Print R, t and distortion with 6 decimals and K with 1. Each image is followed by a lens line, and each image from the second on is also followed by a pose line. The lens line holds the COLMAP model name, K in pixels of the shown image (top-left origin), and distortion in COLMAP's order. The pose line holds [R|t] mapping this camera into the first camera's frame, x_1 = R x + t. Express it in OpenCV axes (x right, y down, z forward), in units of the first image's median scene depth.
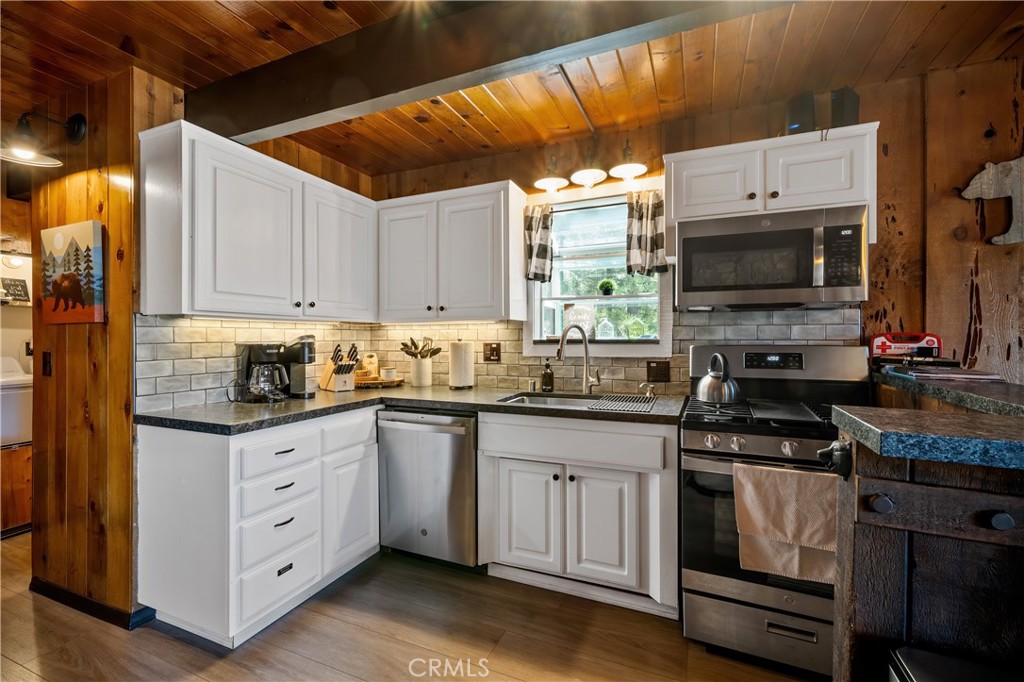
lens RADIAL K [[446.1, 0, 508.2], [0, 446.1, 336.3], [0, 0, 1]] dist [0.005033, -0.000599]
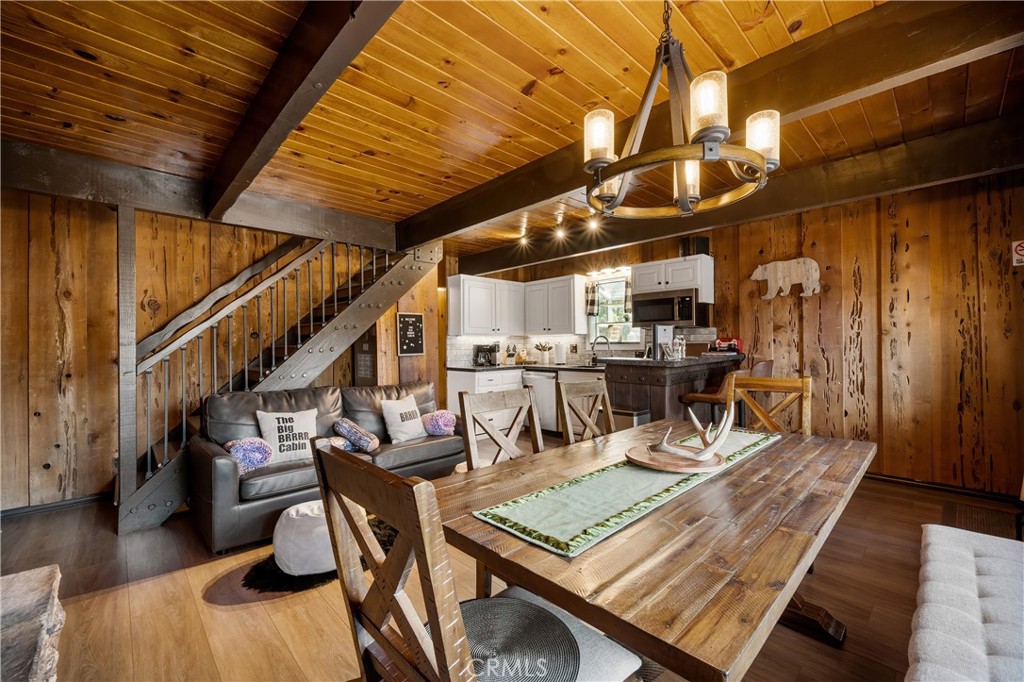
lens RADIAL K [[415.9, 0, 514.8], [0, 415.9, 340.7], [0, 0, 1]] dist [-0.006653, 0.001981]
pose [[0.924848, -0.011323, -0.380169, 0.561883], [0.010102, 0.999935, -0.005206, 0.006722], [0.380203, 0.000975, 0.924902, -1.190161]]
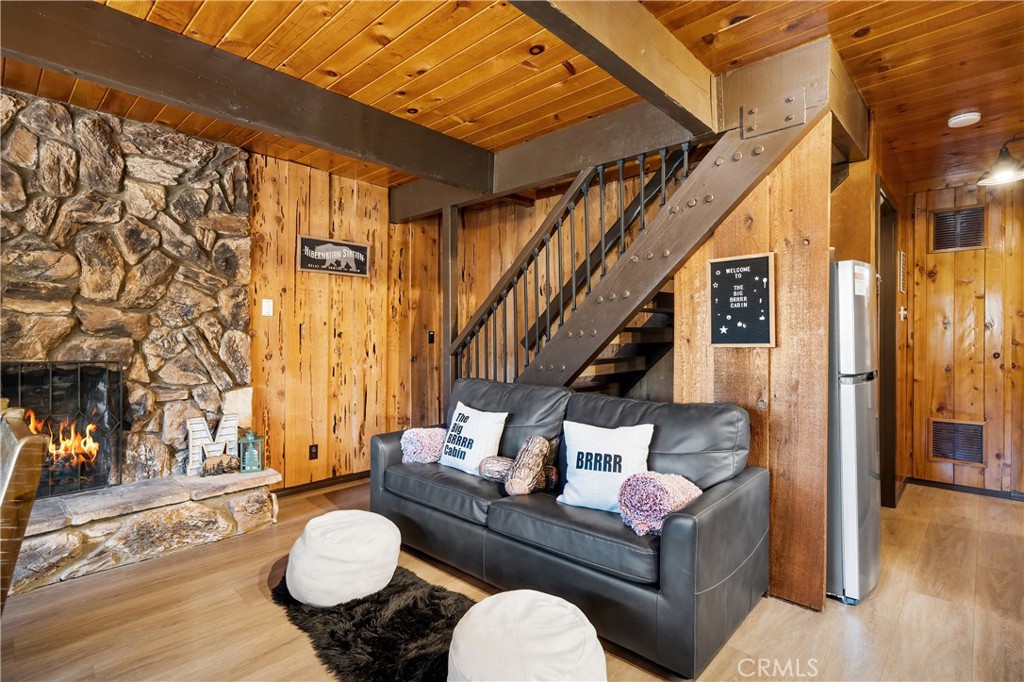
lens RADIAL K [[503.6, 0, 504.4], [0, 503.6, 339.5], [0, 0, 1]] dist [0.005496, 0.000149]
pose [[-0.344538, 0.005869, -0.938754, 0.581526], [0.004825, 0.999978, 0.004481, 0.032271], [0.938760, -0.002986, -0.344559, 0.140659]]
